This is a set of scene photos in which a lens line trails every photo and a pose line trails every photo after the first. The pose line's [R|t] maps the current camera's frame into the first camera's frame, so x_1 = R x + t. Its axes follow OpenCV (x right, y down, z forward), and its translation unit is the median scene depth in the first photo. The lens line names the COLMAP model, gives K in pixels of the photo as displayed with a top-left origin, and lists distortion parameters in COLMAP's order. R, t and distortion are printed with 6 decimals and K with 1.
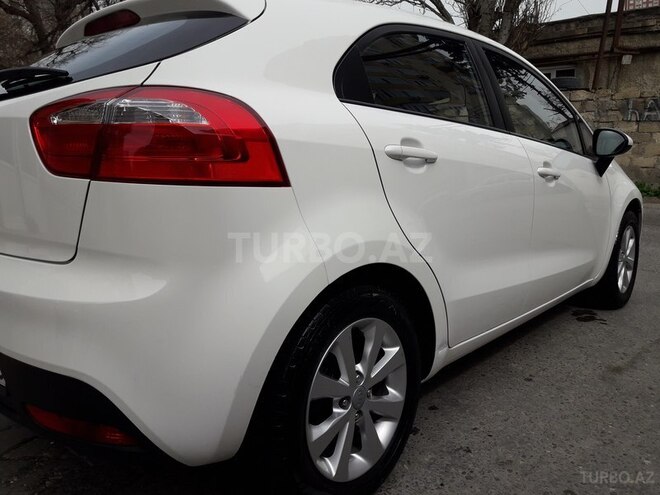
lens RADIAL K [[538.9, 0, 330.0], [0, 538.9, 247.5], [0, 0, 1]] dist [0.009404, -0.038220]
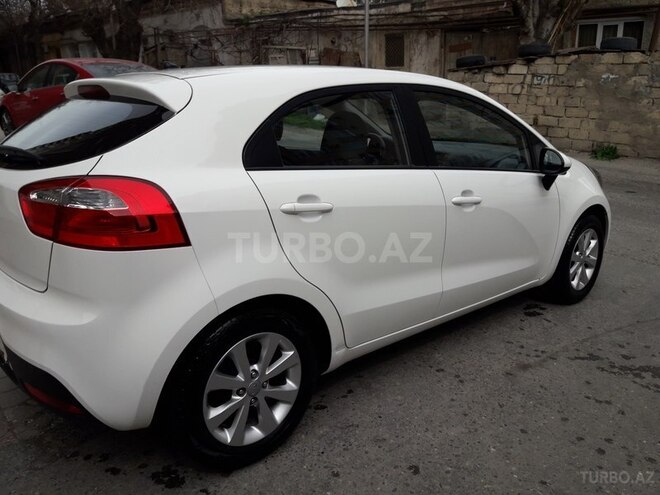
lens RADIAL K [[538.9, 0, 330.0], [0, 538.9, 247.5], [0, 0, 1]] dist [0.009404, -0.038220]
pose [[0.992221, 0.050293, -0.113881, 0.379148], [-0.037536, 0.993053, 0.111517, -0.237849], [0.118698, -0.106375, 0.987216, -0.297795]]
